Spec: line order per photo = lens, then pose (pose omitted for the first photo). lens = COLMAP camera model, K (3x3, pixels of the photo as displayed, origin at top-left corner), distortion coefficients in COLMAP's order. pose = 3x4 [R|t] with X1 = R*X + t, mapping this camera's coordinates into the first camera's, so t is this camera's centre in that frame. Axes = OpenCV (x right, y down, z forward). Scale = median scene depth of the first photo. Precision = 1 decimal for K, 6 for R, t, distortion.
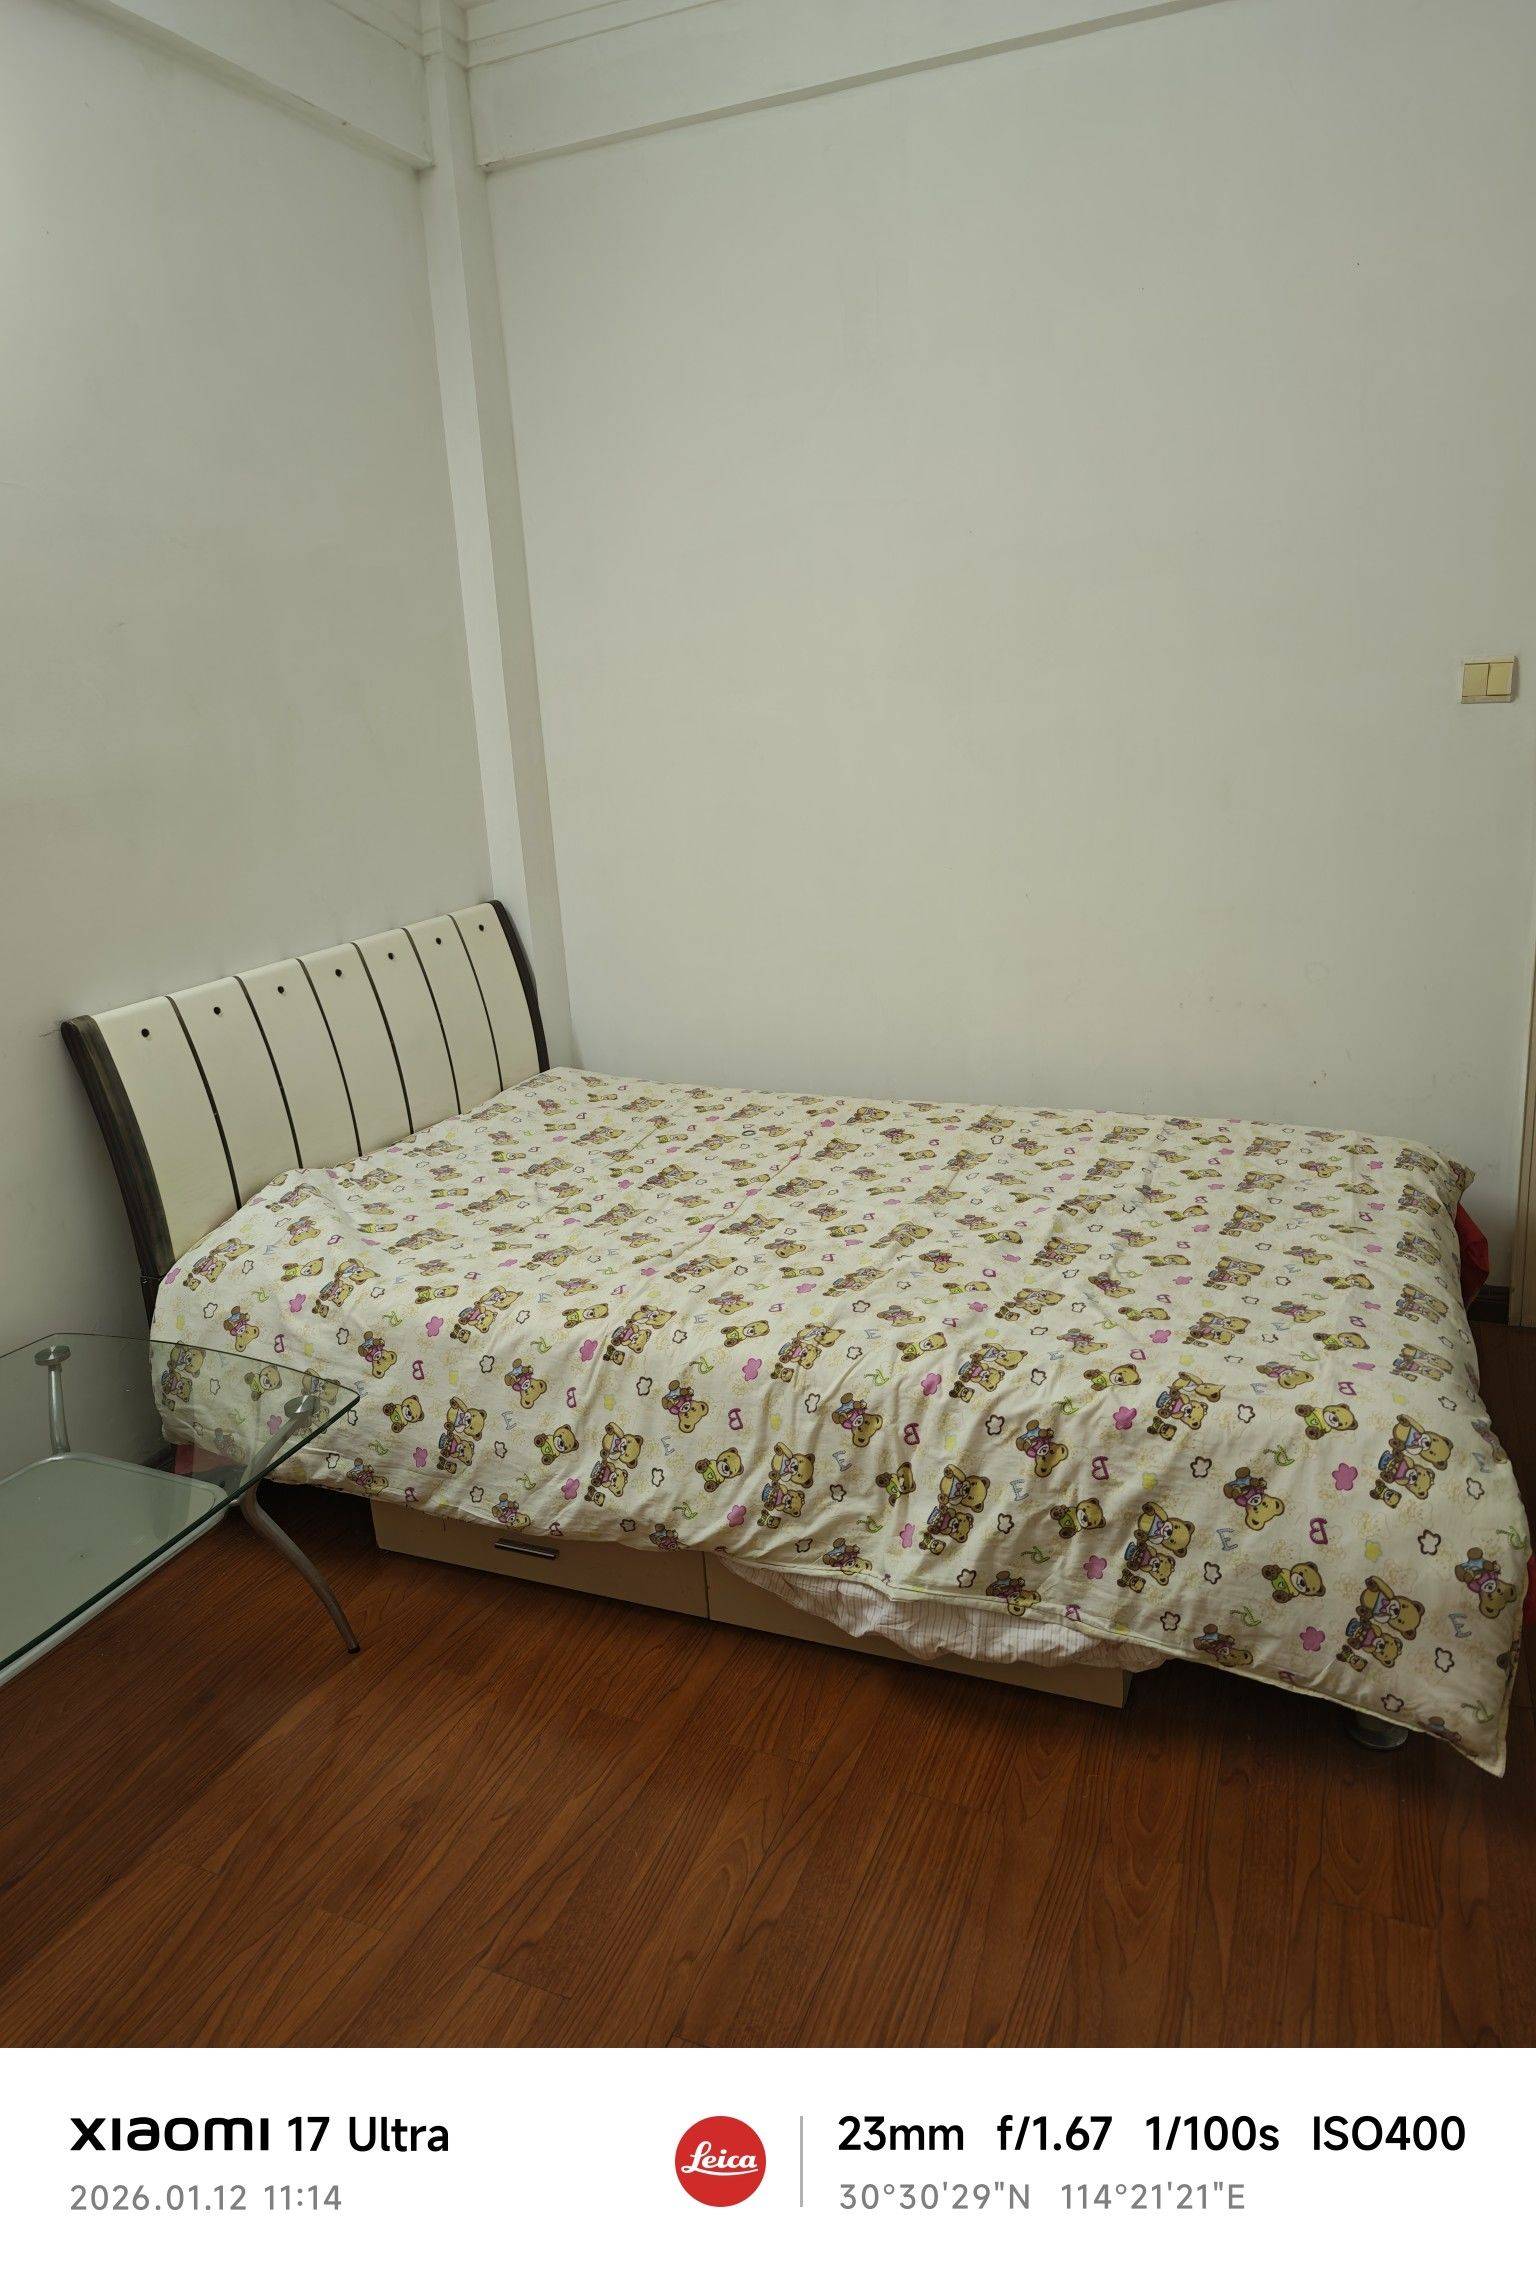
lens RADIAL K [[1394.1, 0, 765.3], [0, 1394.1, 1022.1], [0, 0, 1]] dist [0.002194, 0.003093]
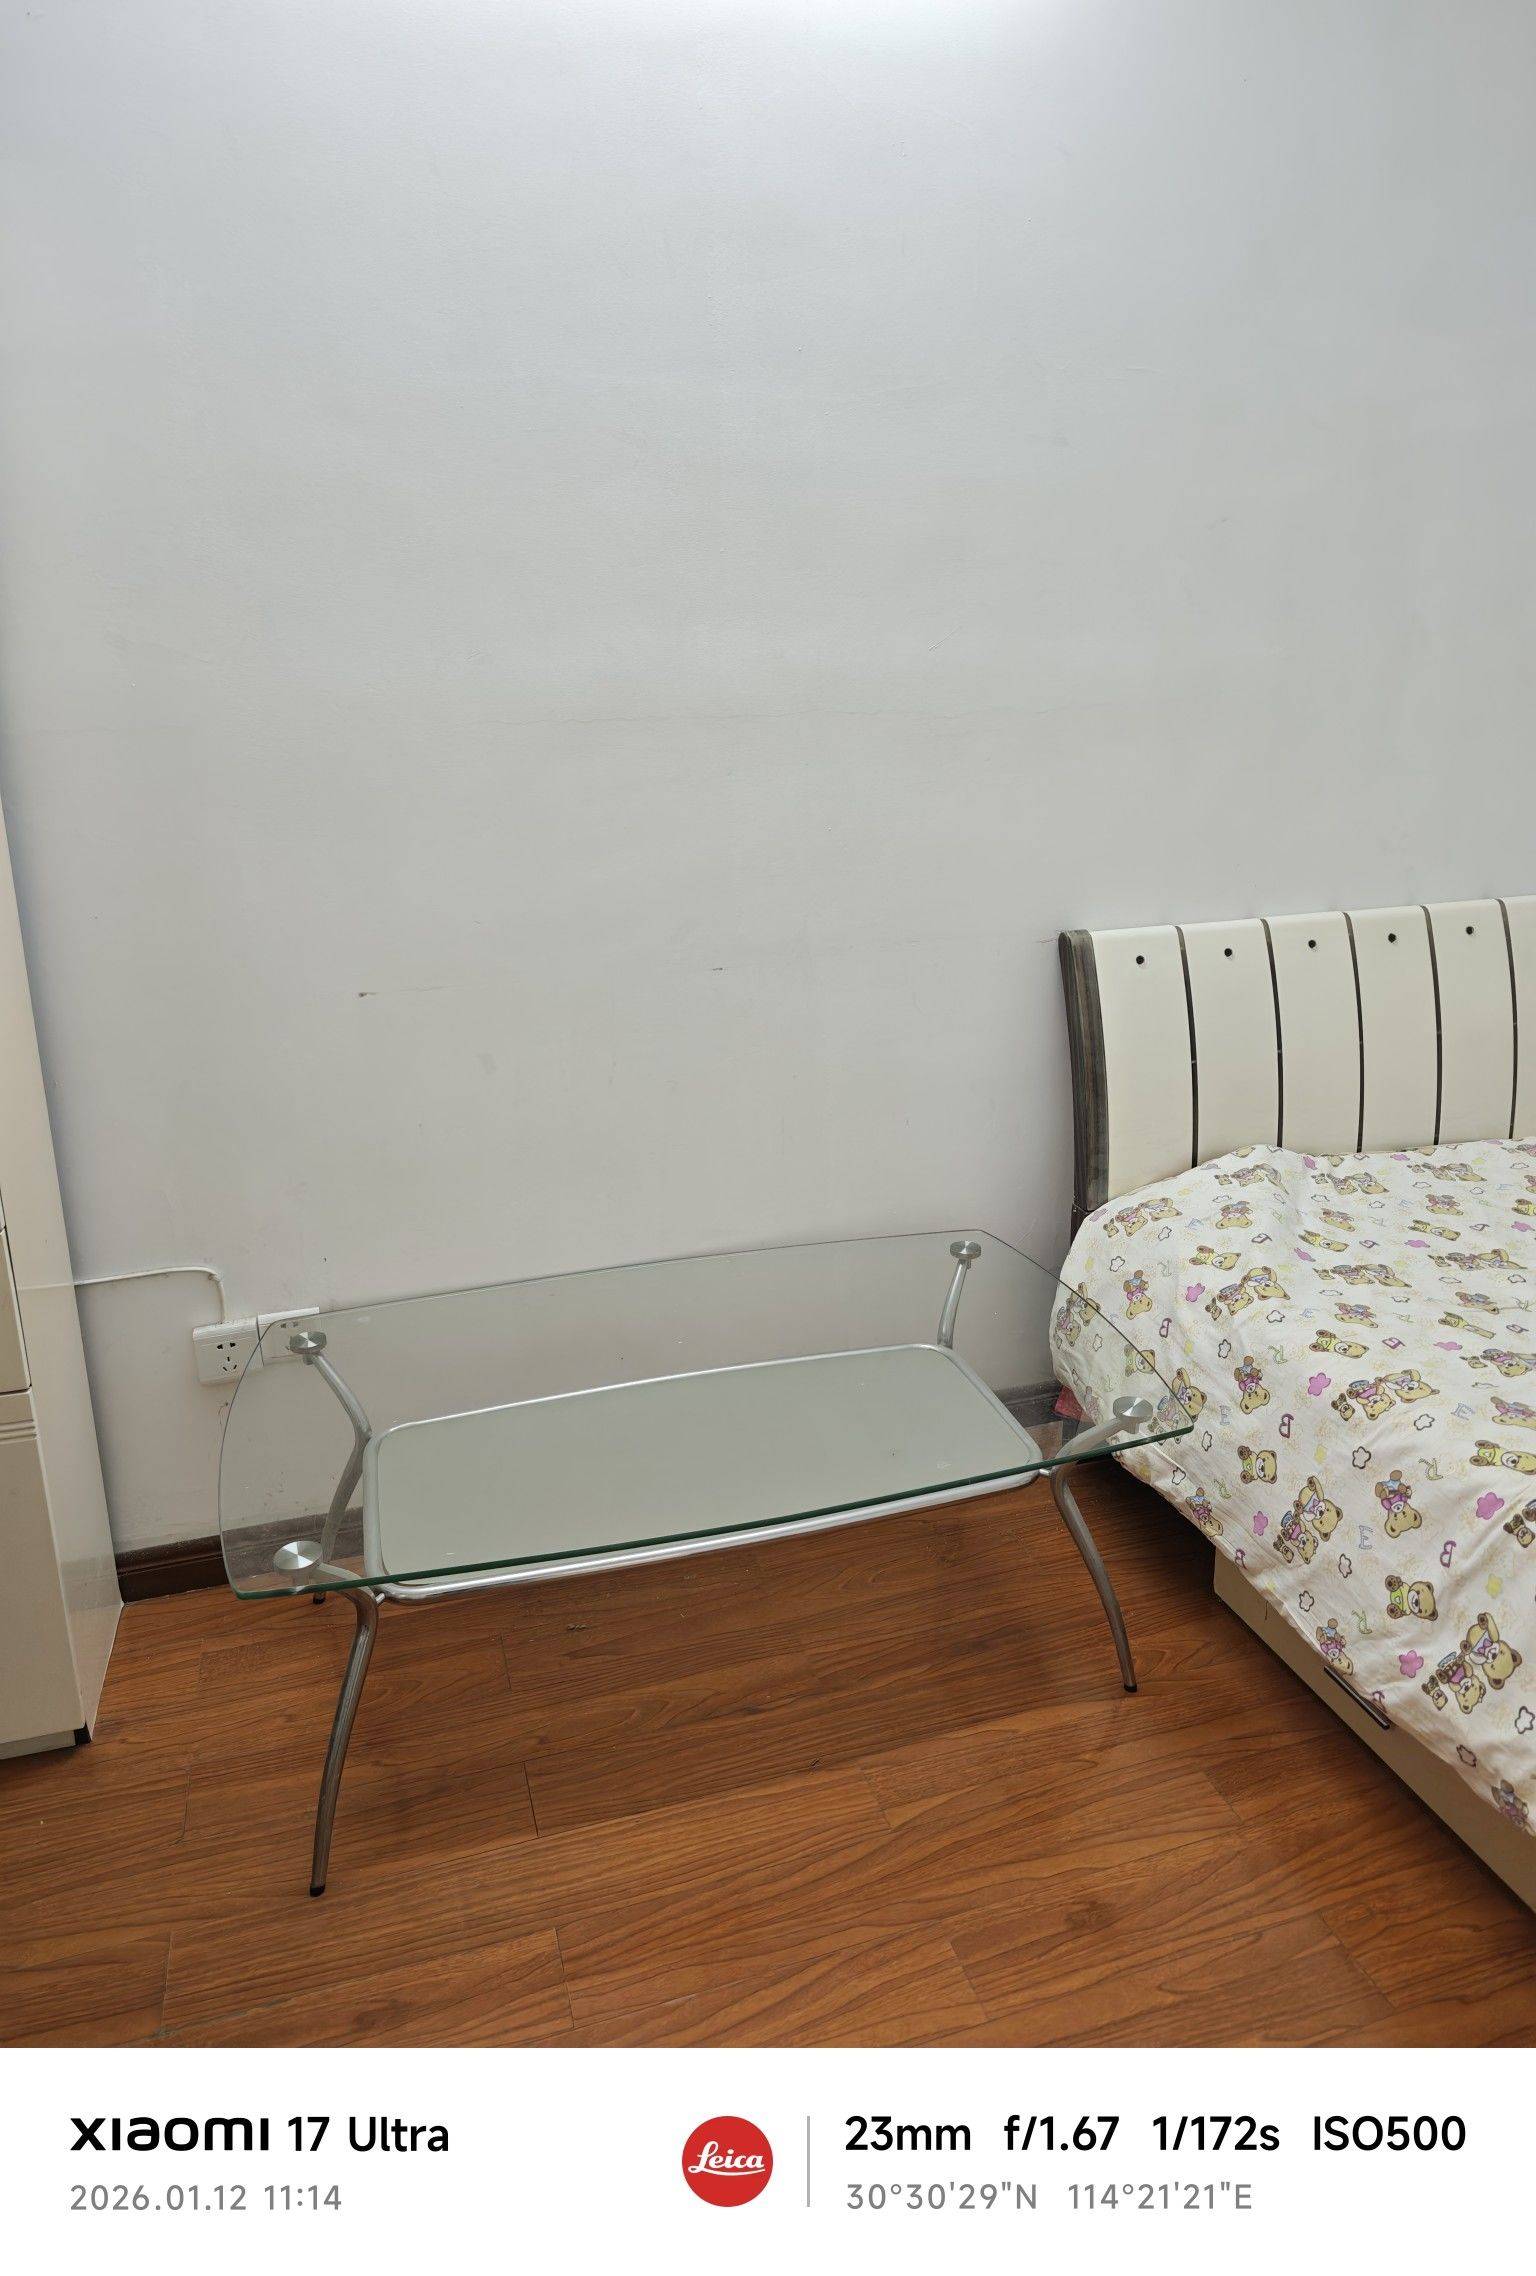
lens RADIAL K [[1394.1, 0, 765.3], [0, 1394.1, 1022.1], [0, 0, 1]] dist [0.002194, 0.003093]
pose [[0.661716, 0.239027, -0.710632, 0.077004], [-0.201563, 0.969640, 0.138458, -0.035065], [0.722153, 0.051617, 0.689805, 0.185624]]
